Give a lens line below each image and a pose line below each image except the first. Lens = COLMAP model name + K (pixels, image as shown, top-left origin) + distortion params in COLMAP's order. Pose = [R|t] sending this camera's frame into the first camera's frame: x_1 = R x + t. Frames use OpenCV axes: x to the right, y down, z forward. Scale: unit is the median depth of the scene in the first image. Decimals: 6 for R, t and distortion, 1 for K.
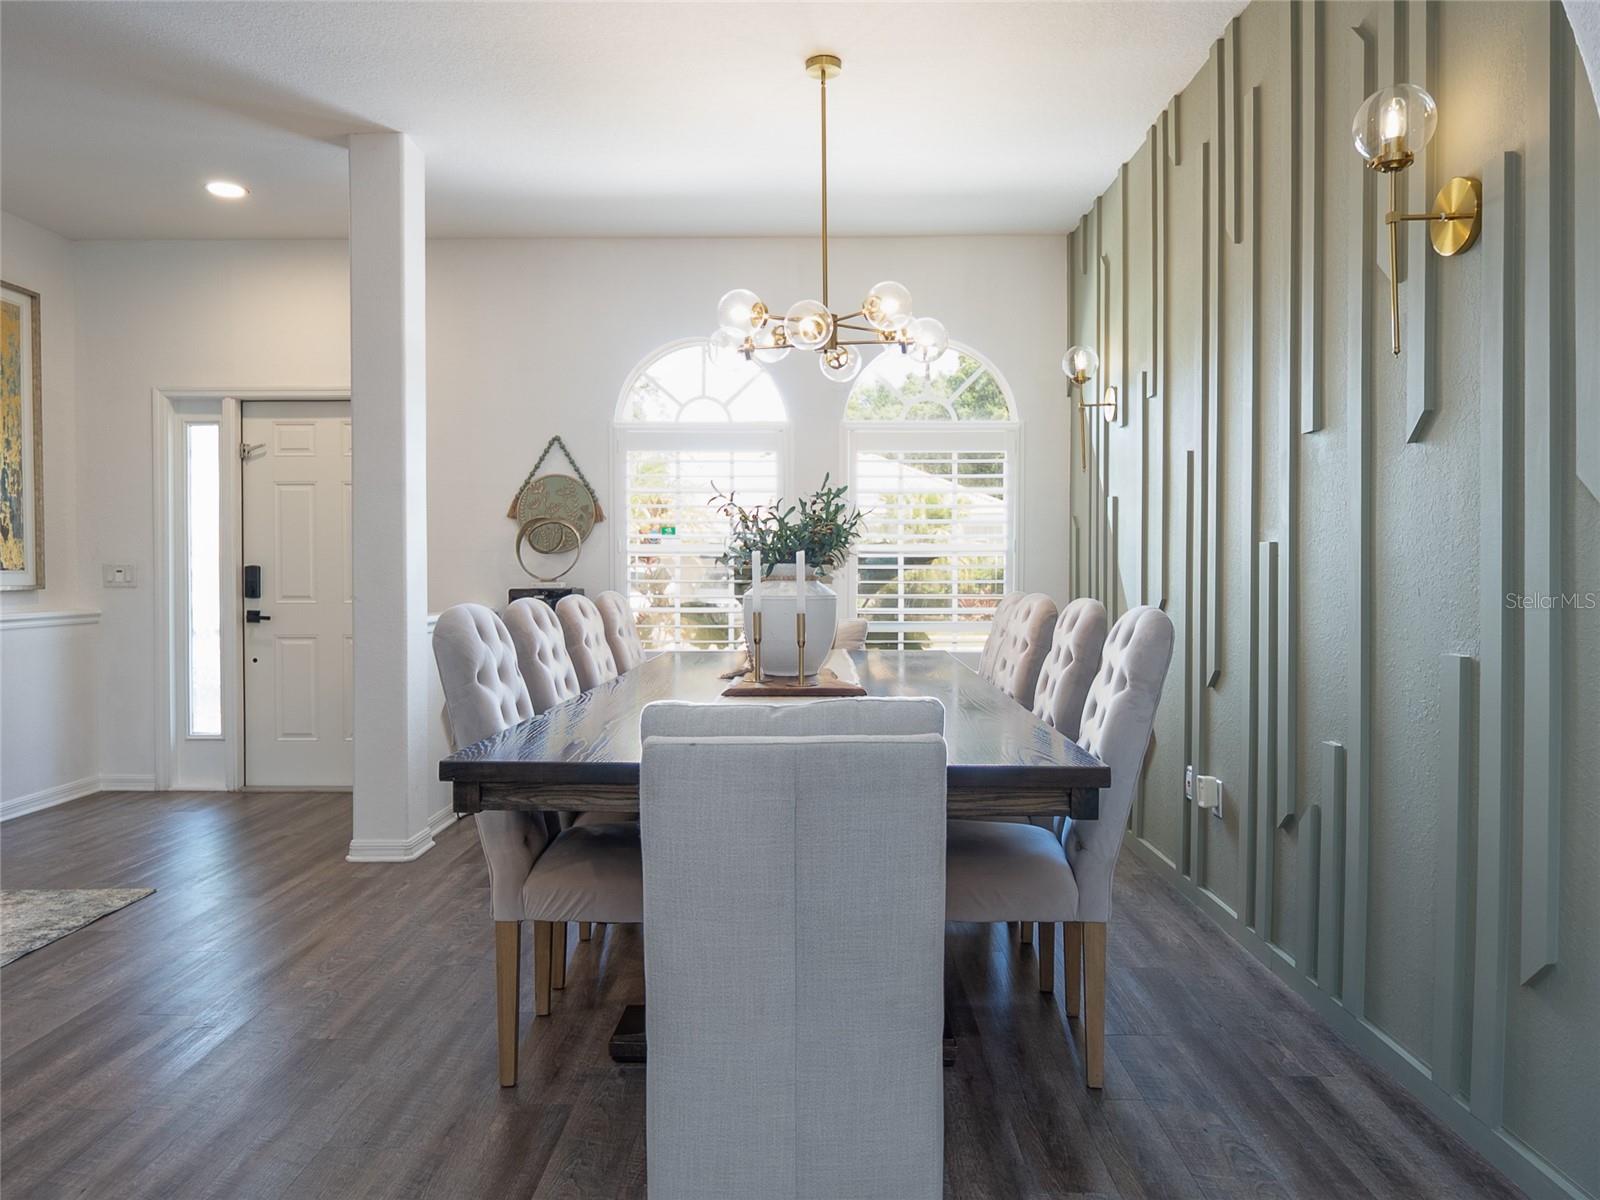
lens RADIAL K [[1066.4, 0, 798.7], [0, 1066.4, 587.3], [0, 0, 1]] dist [0.004656, 0.003675]
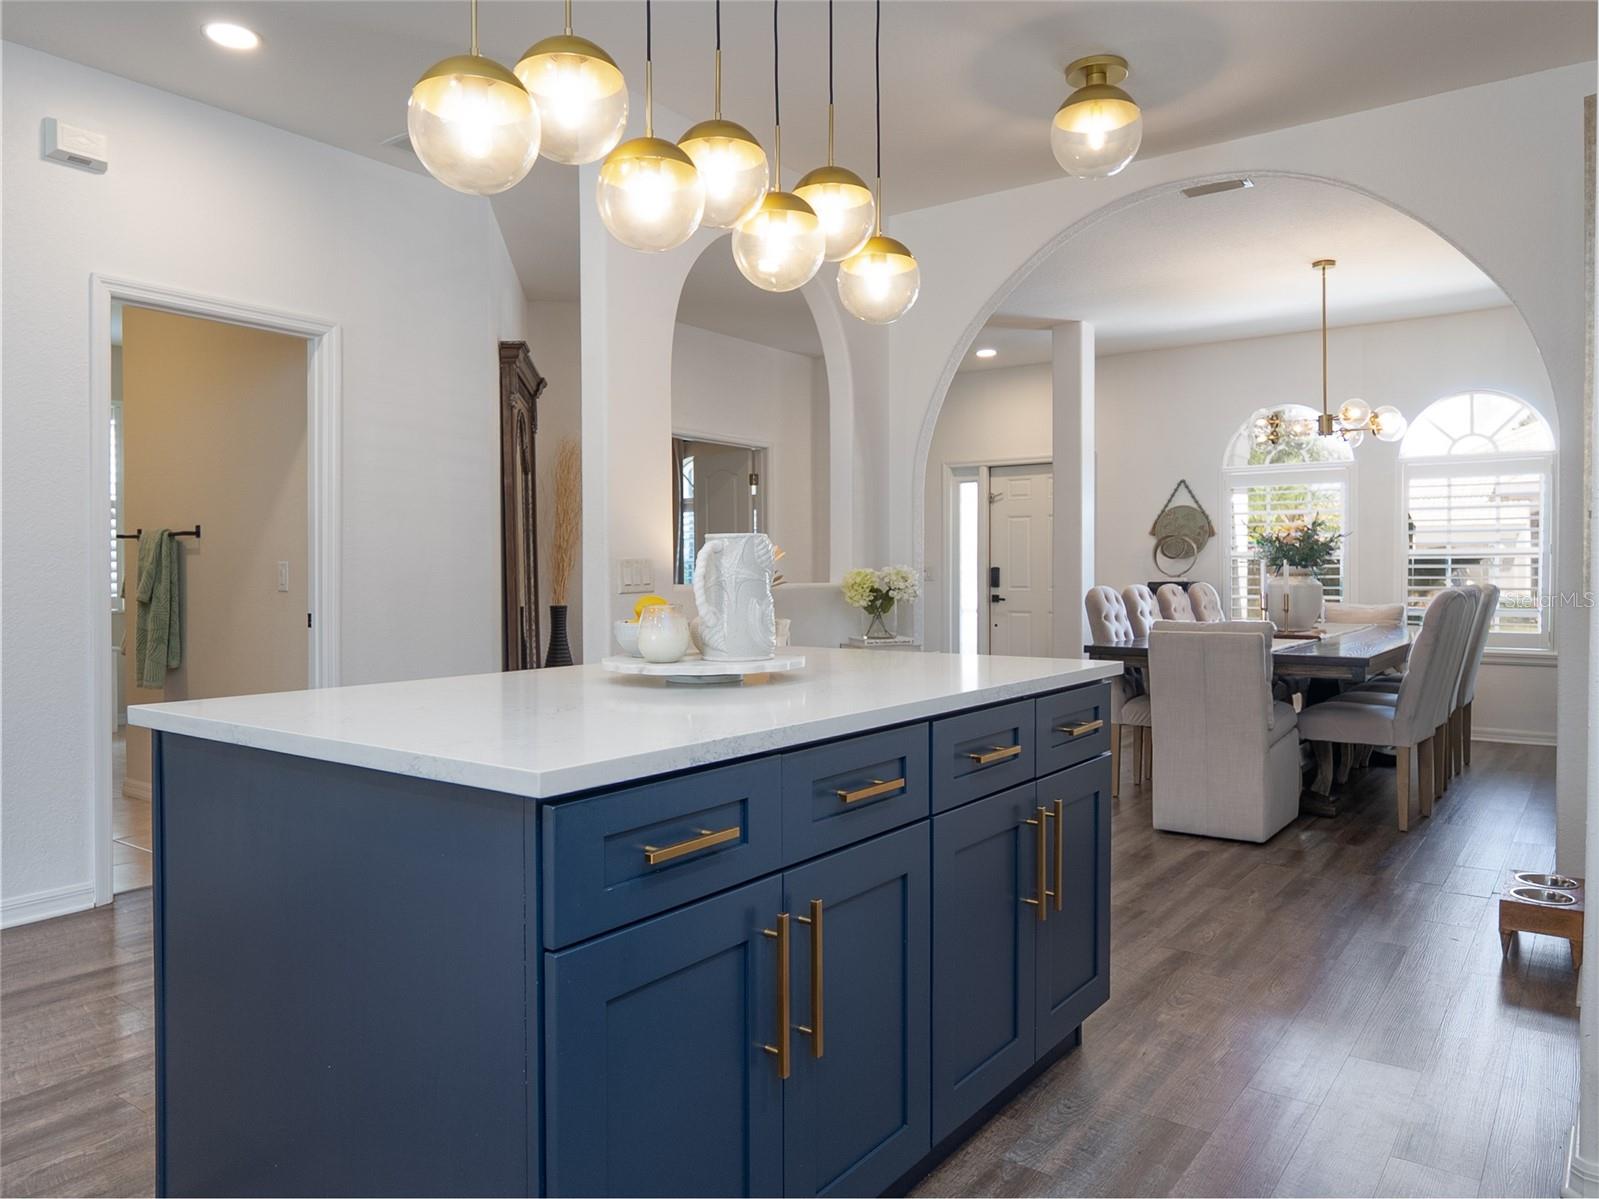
lens RADIAL K [[1108.7, 0, 803.7], [0, 1108.7, 588.3], [0, 0, 1]] dist [0.003167, -0.001727]
pose [[0.815841, 0.007372, -0.578230, 0.240155], [-0.005743, 0.999973, 0.004646, 0.006062], [0.578248, -0.000469, 0.815861, -0.575373]]
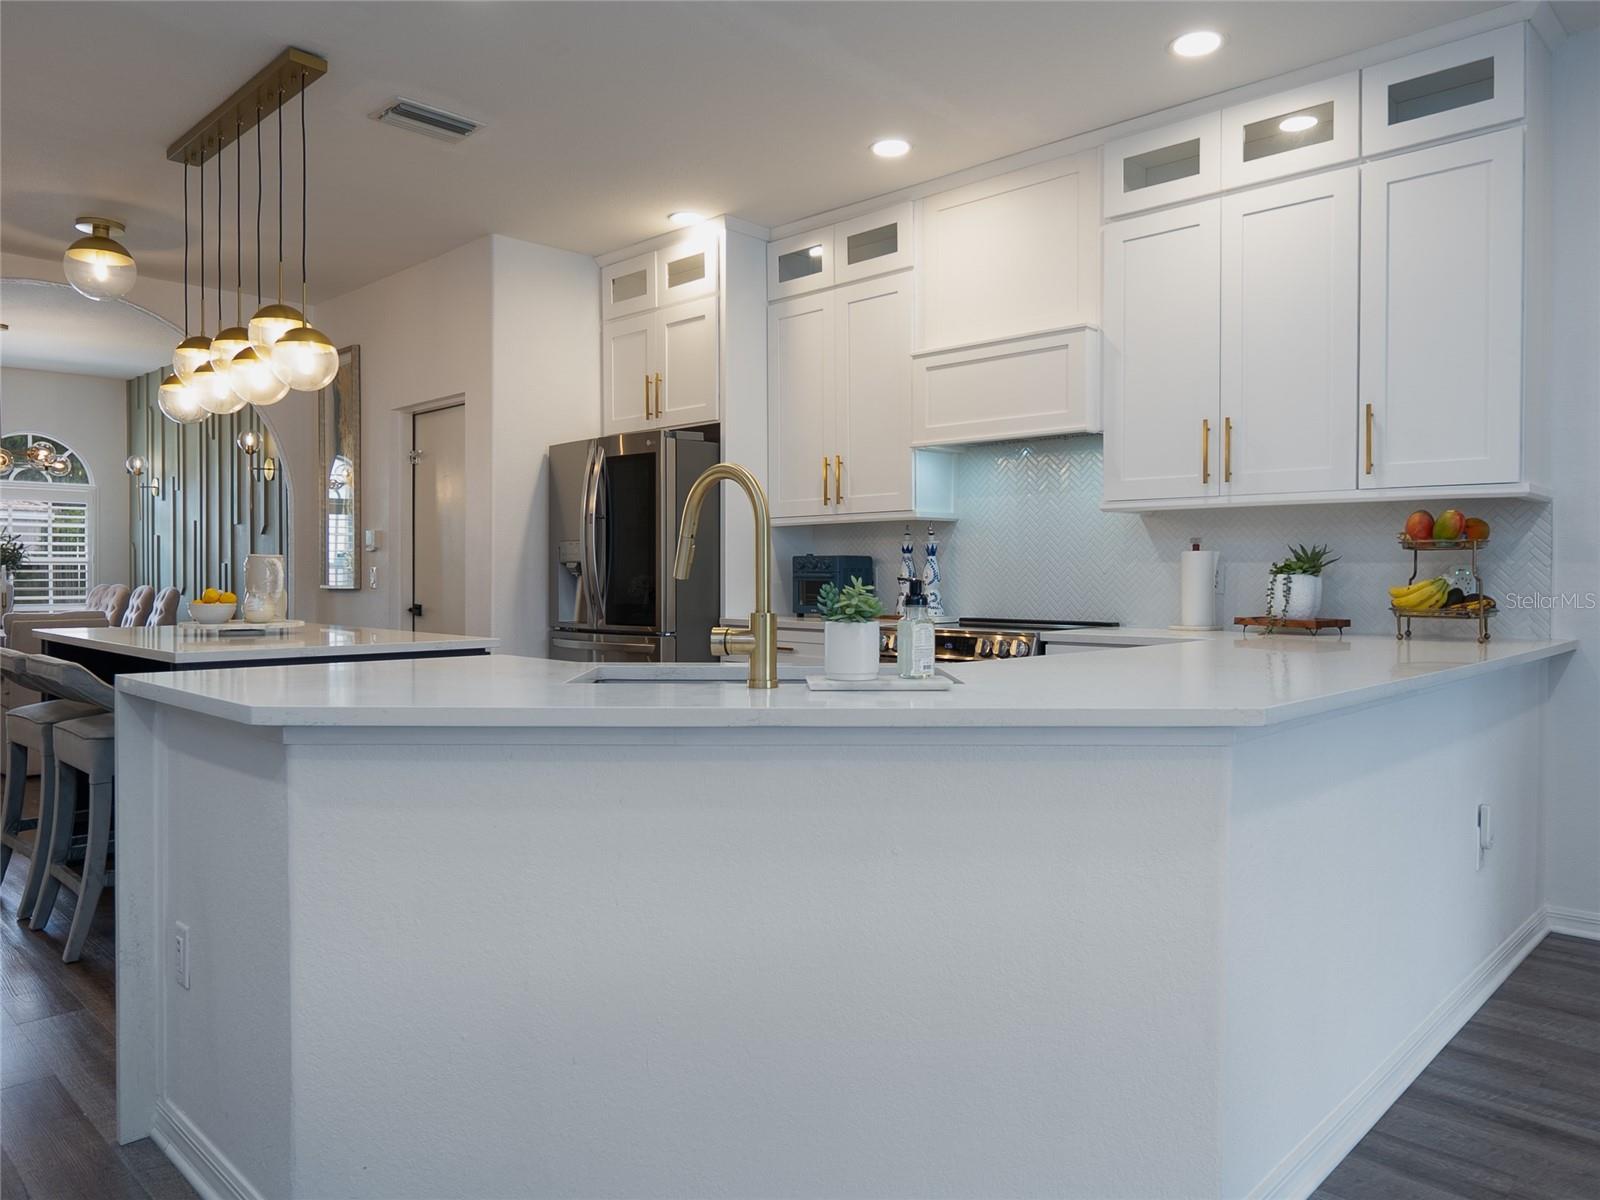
lens RADIAL K [[1109.4, 0, 801.3], [0, 1109.4, 594.4], [0, 0, 1]] dist [0.003167, -0.001727]
pose [[0.688192, -0.007171, 0.725493, -0.310578], [0.005090, 0.999974, 0.005055, 0.014682], [-0.725510, 0.000214, 0.688211, -1.055841]]
